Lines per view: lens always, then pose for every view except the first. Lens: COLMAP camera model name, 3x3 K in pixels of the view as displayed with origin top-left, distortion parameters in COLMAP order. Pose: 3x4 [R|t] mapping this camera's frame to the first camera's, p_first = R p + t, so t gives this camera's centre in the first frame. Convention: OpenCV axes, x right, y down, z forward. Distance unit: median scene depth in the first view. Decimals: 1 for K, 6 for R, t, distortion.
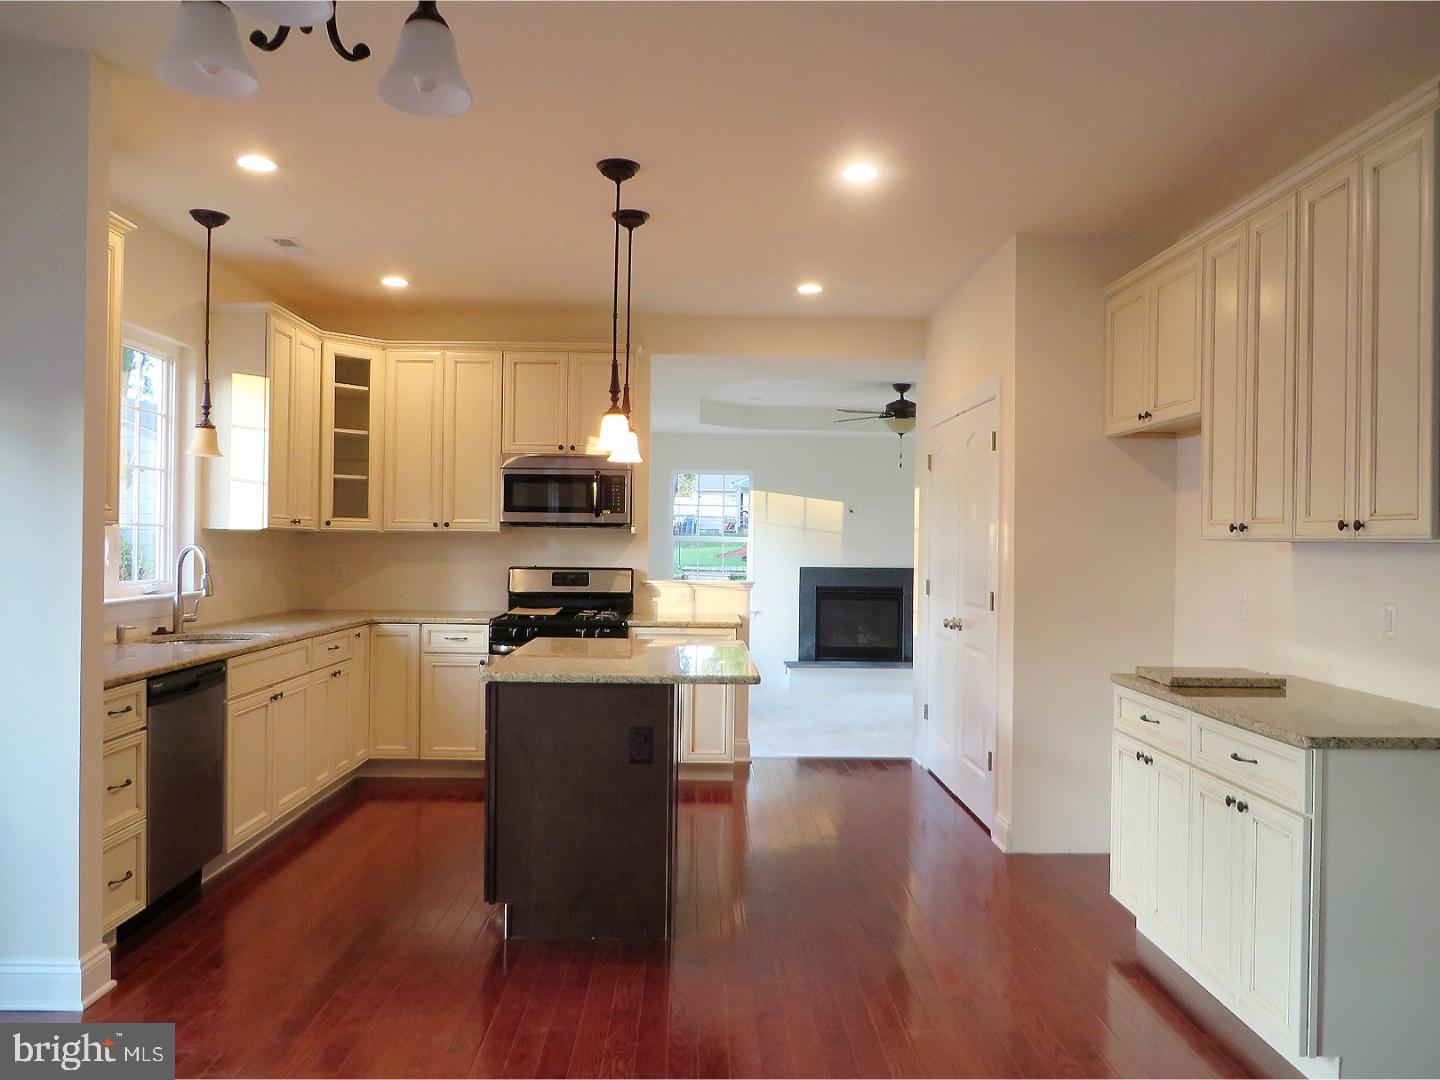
lens RADIAL K [[1071.4, 0, 720.1], [0, 1071.4, 537.0], [0, 0, 1]] dist [0.007132, -0.005043]
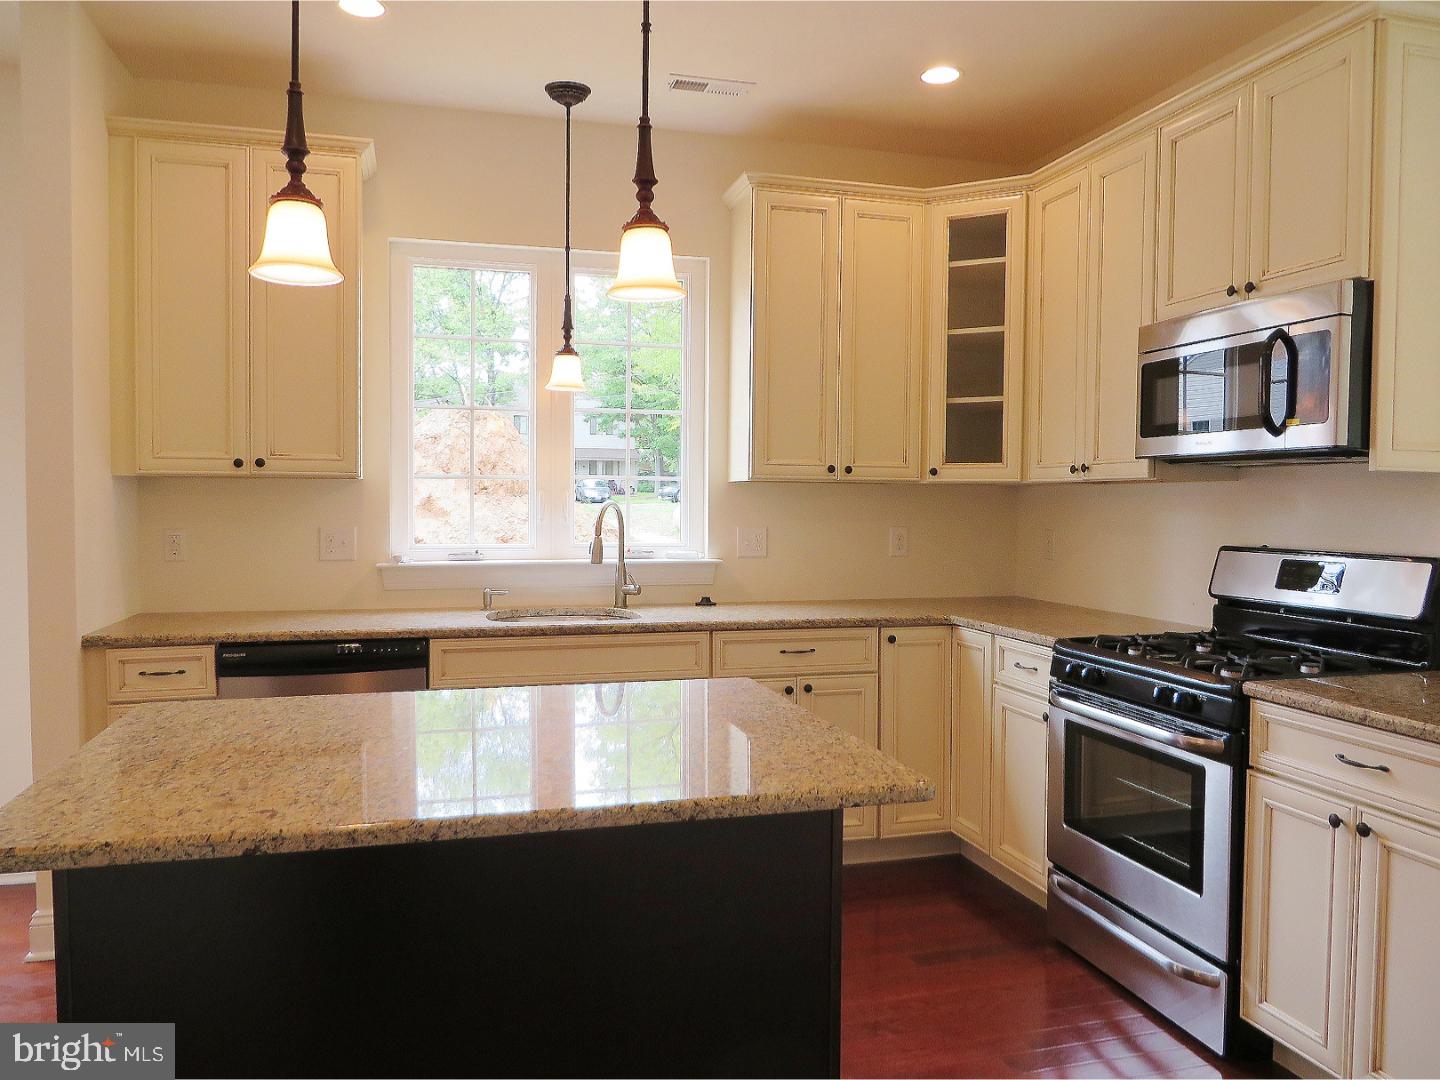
lens RADIAL K [[1071.4, 0, 731.9], [0, 1071.4, 548.9], [0, 0, 1]] dist [0.007132, -0.005043]
pose [[0.243495, 0.036925, -0.969199, 0.263371], [0.002691, 0.999245, 0.038746, 0.009305], [0.969898, -0.012042, 0.243212, 0.703374]]
